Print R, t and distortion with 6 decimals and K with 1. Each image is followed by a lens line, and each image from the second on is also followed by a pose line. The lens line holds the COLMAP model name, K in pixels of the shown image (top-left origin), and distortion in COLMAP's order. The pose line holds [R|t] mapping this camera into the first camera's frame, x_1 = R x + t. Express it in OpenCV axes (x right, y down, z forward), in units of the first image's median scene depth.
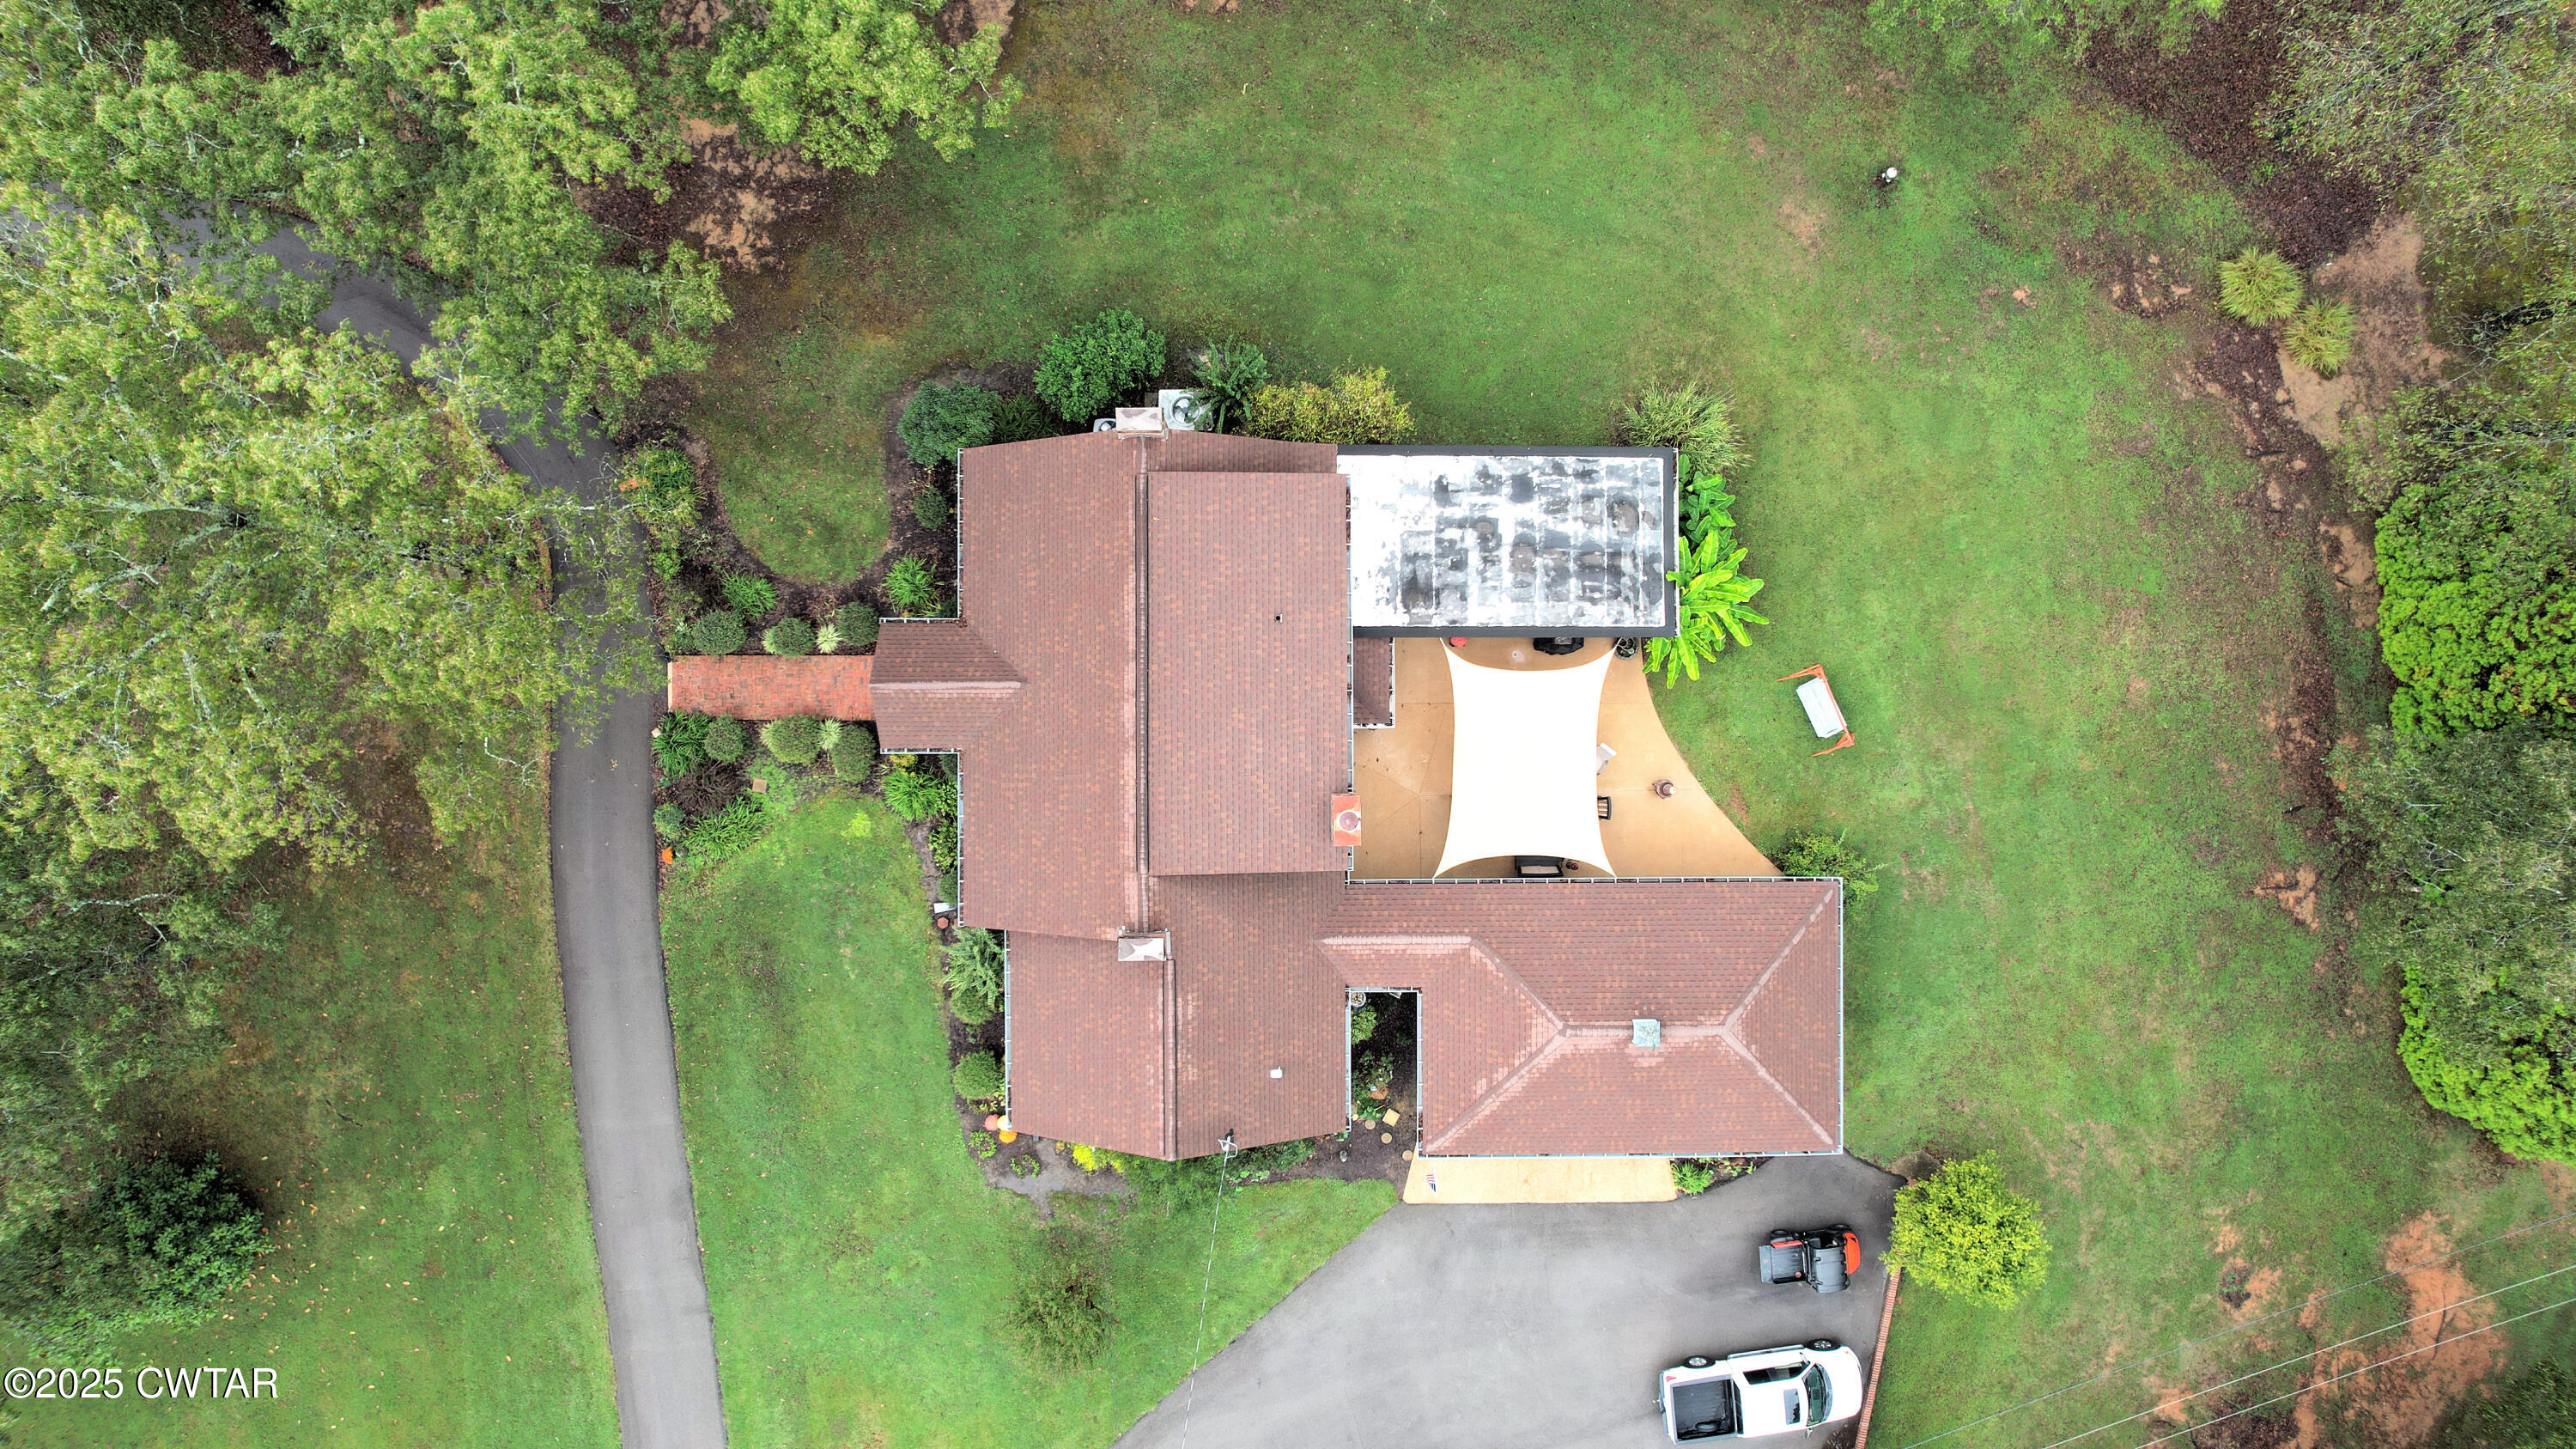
lens RADIAL K [[1673.3, 0, 1285.6], [0, 1673.3, 726.2], [0, 0, 1]] dist [-0.000519, -0.000440]
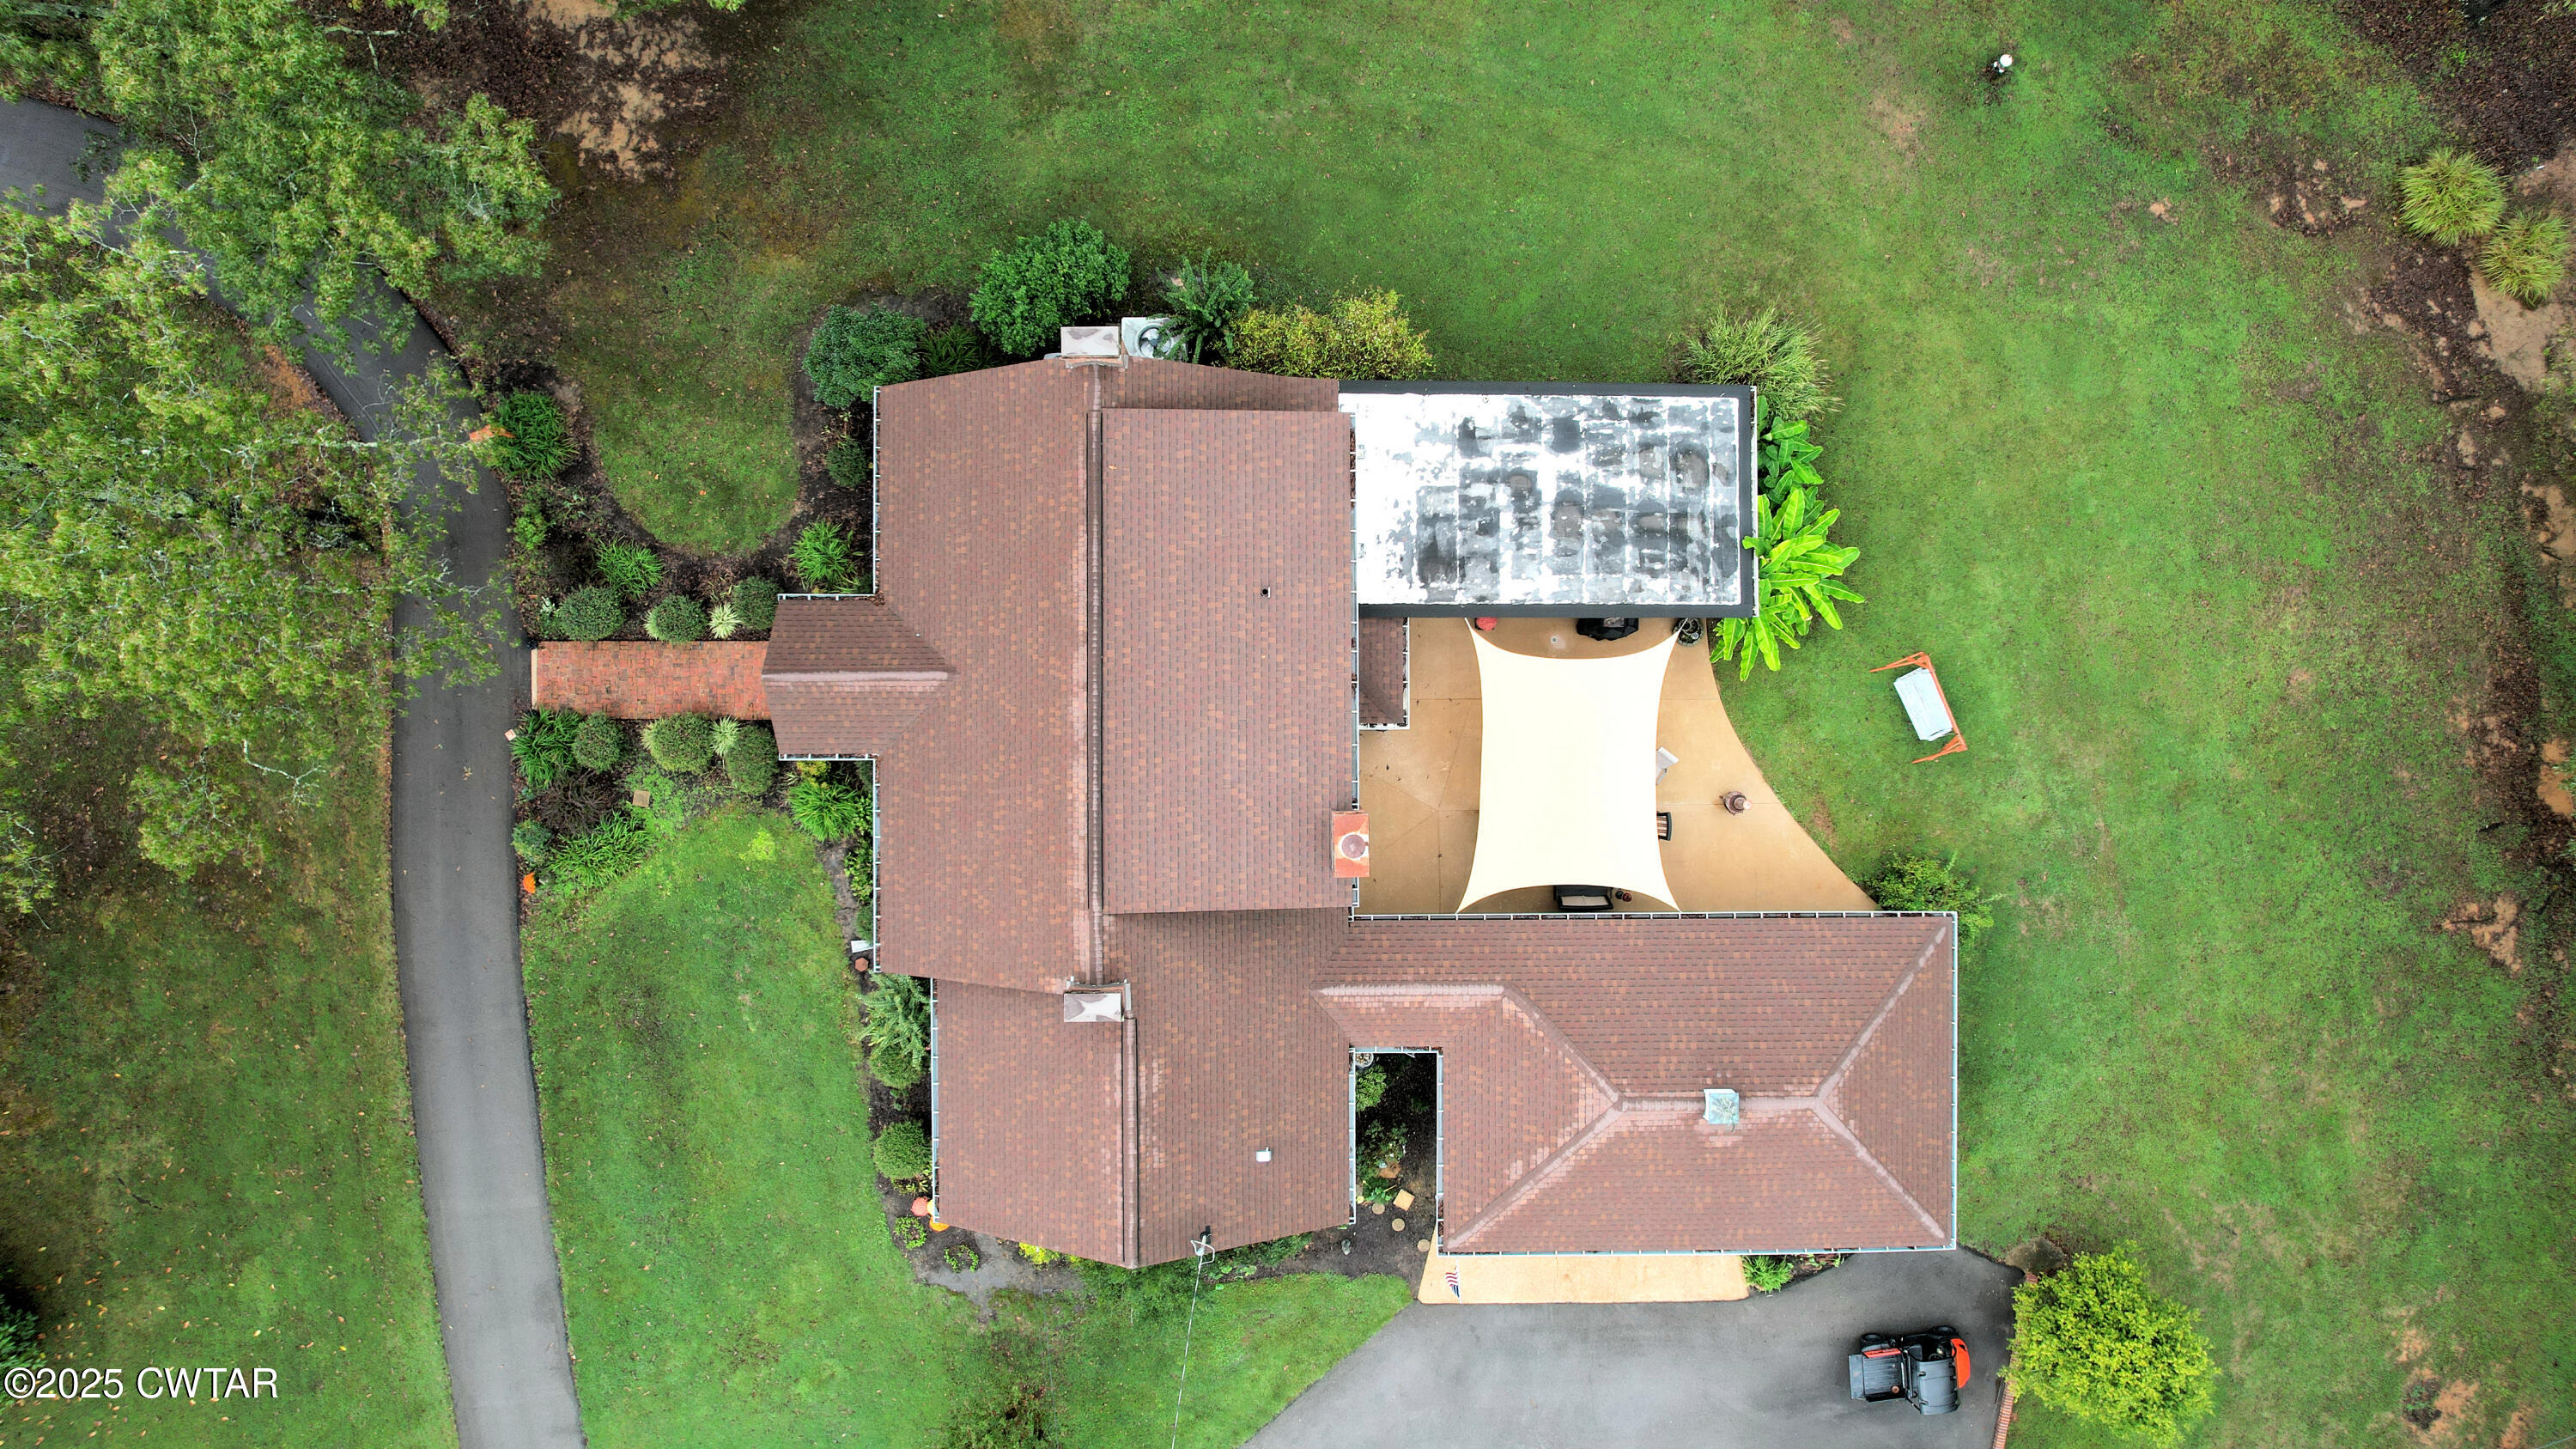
lens RADIAL K [[1673.3, 0, 1290.2], [0, 1673.3, 722.7], [0, 0, 1]] dist [-0.000519, -0.000440]
pose [[0.999998, 0.000110, 0.002072, 0.005116], [-0.000107, 0.999999, -0.001421, -0.000815], [-0.002072, 0.001421, 0.999997, 0.171689]]
